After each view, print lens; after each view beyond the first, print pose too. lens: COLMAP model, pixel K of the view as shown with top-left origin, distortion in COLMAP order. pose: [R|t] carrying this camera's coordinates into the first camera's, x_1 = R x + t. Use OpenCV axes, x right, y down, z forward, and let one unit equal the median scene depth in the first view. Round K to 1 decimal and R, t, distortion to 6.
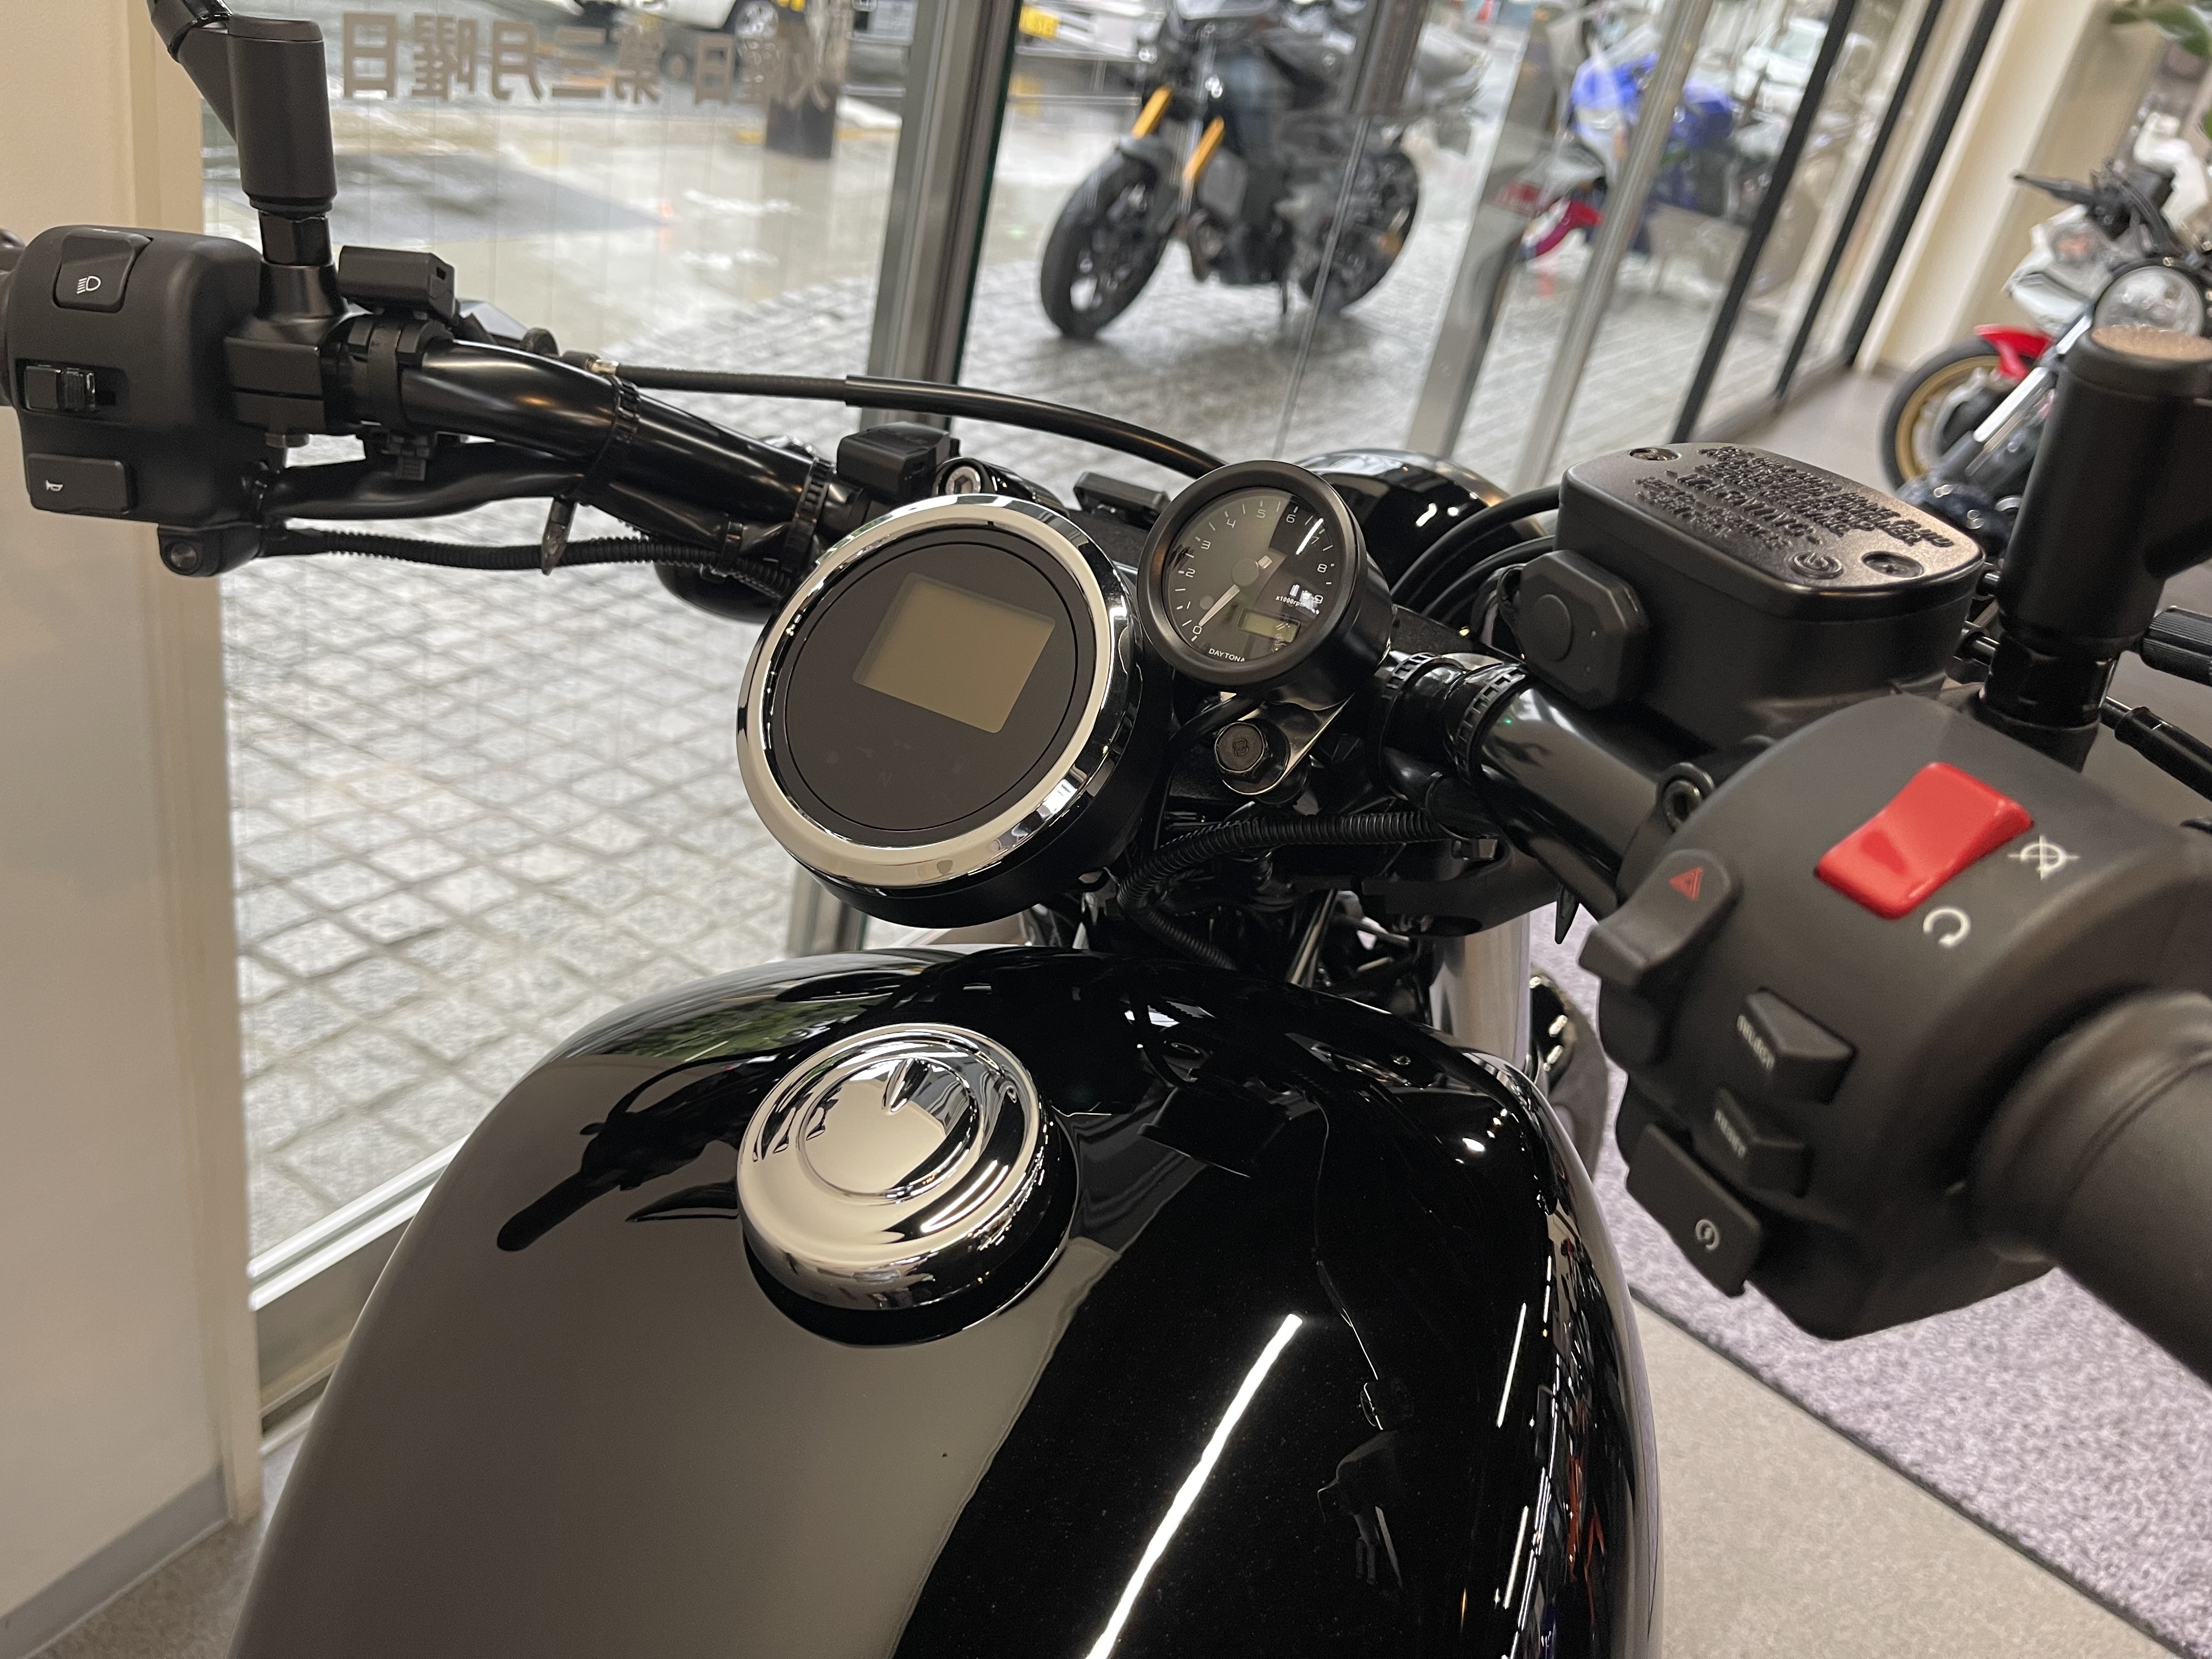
lens RADIAL K [[1673.0, 0, 1106.0], [0, 1673.0, 829.5], [0, 0, 1]] dist [0.001040, 0.001164]
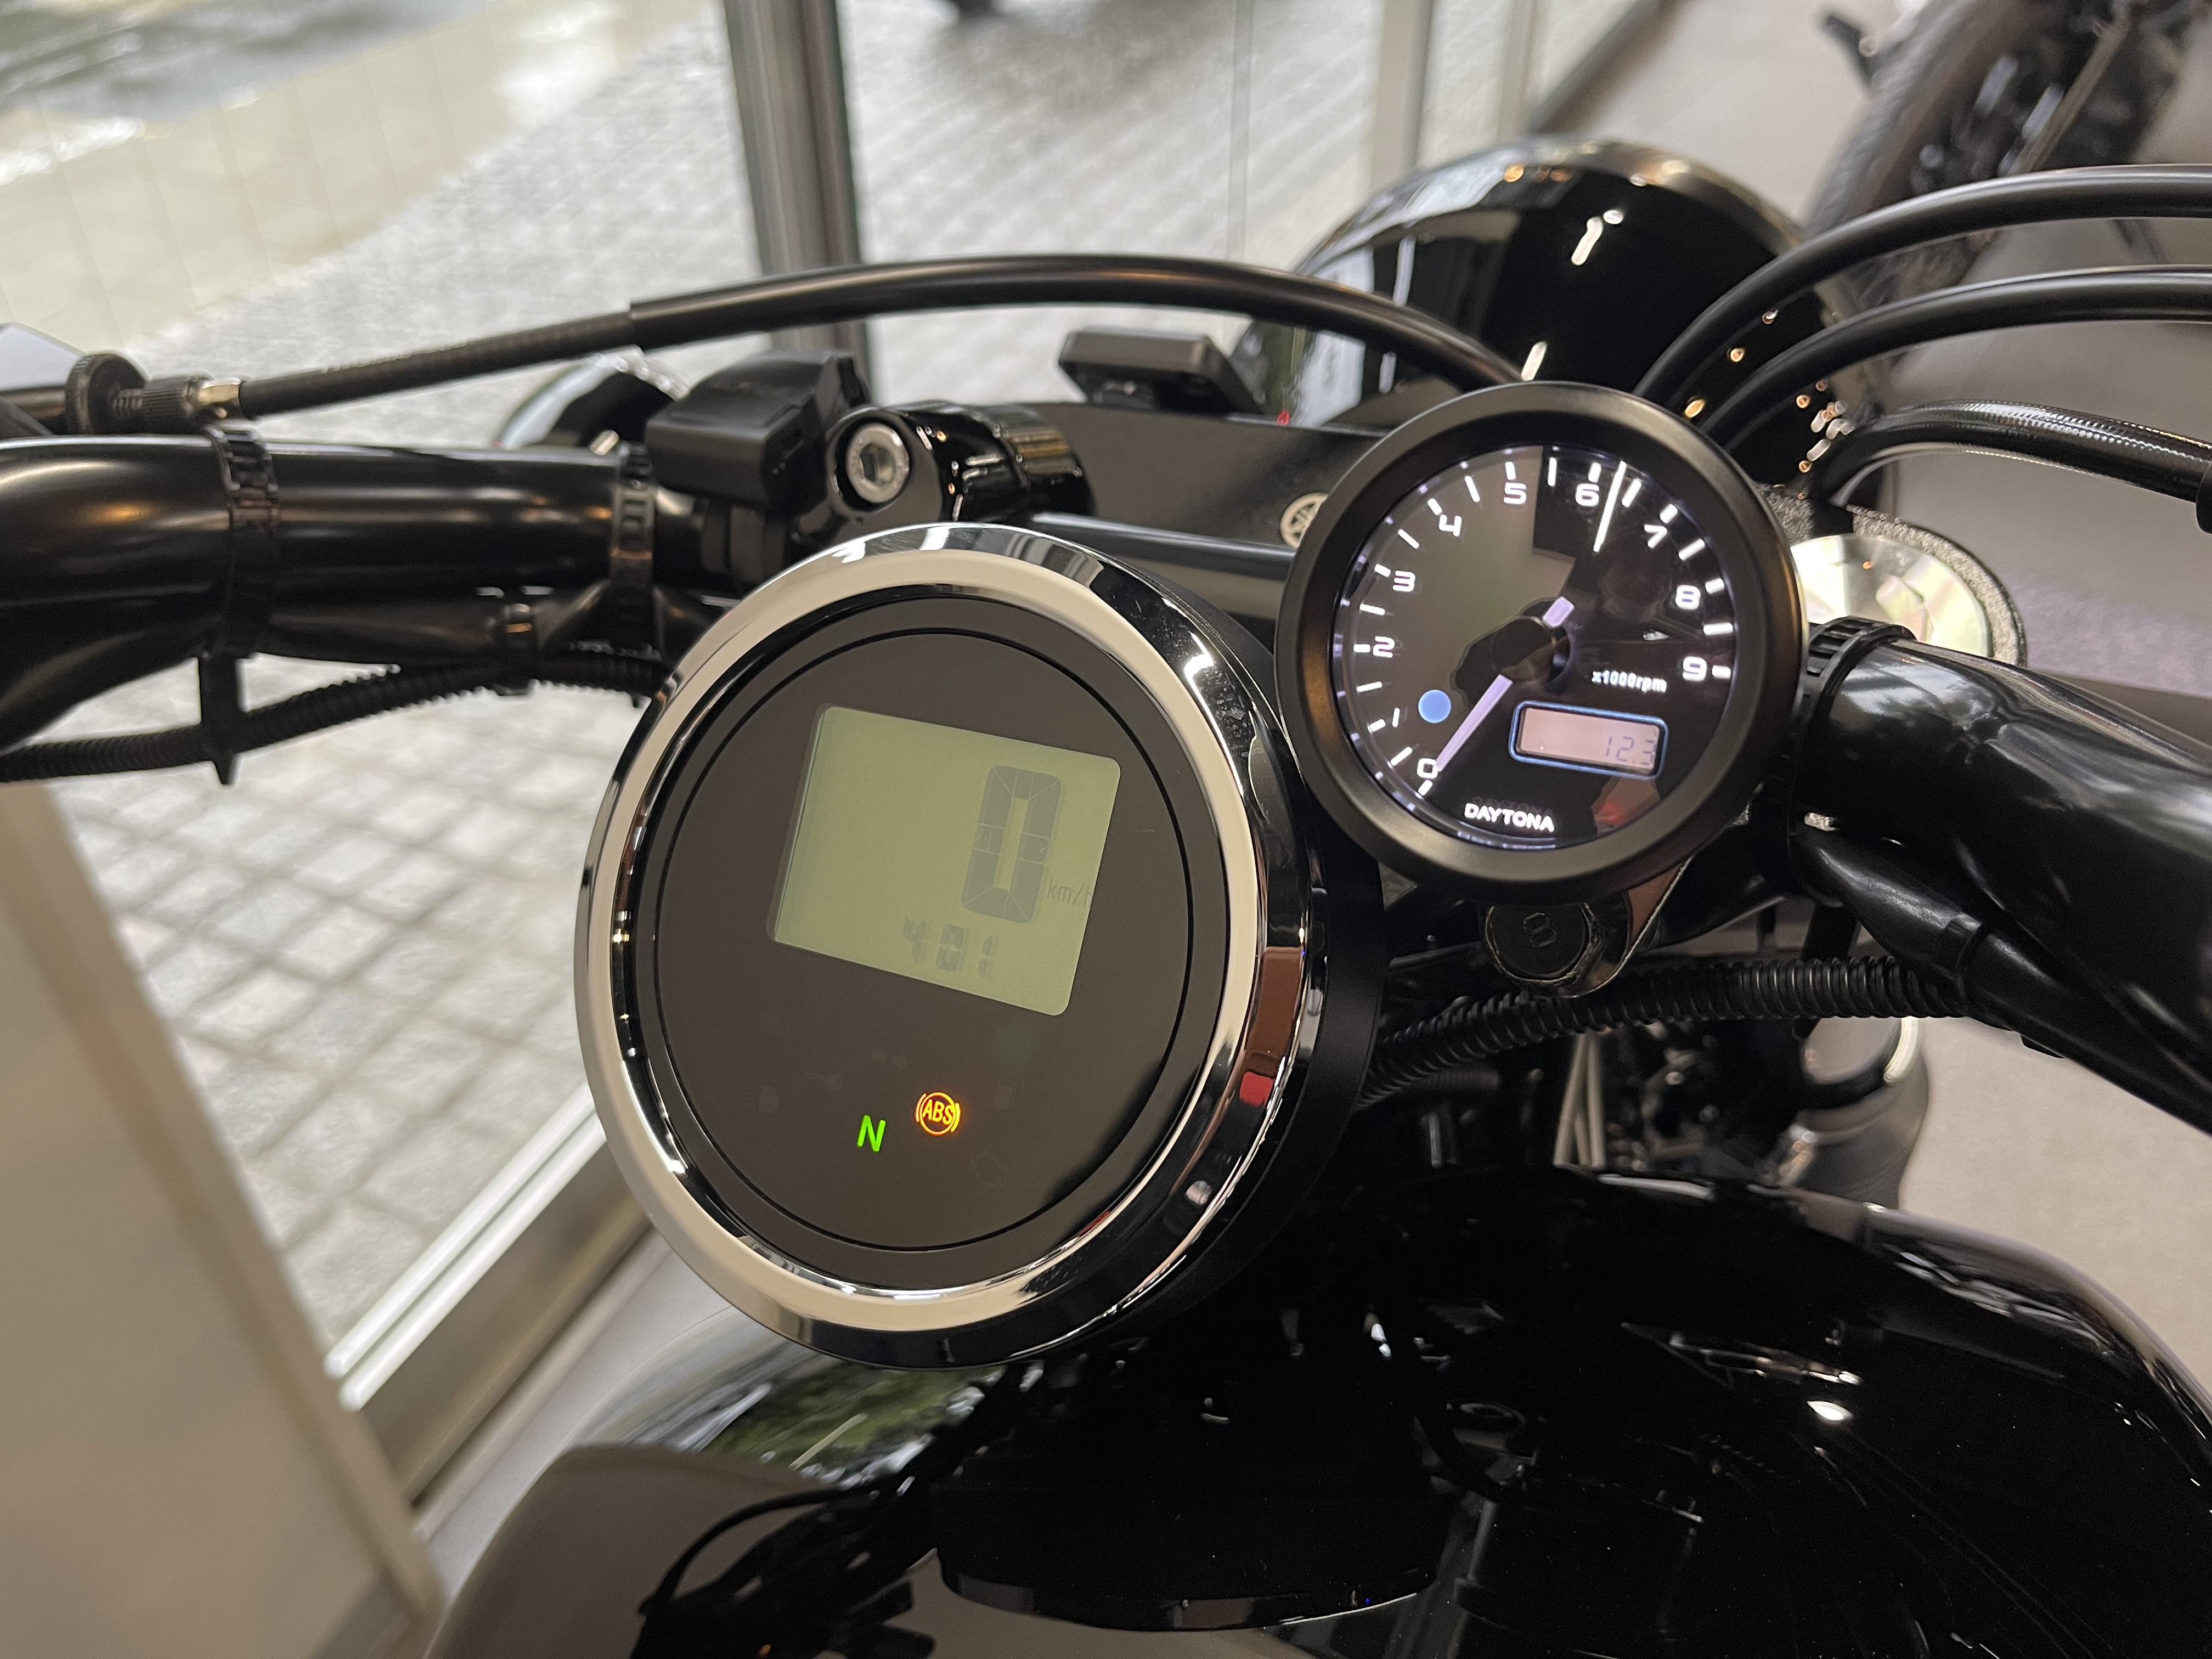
lens RADIAL K [[1738.1, 0, 1135.1], [0, 1738.1, 827.7], [0, 0, 1]] dist [-0.030147, -0.001524]
pose [[0.971451, -0.233563, -0.041605, -0.003471], [0.237231, 0.957839, 0.162066, -0.077687], [0.001998, -0.167309, 0.985903, 0.198167]]
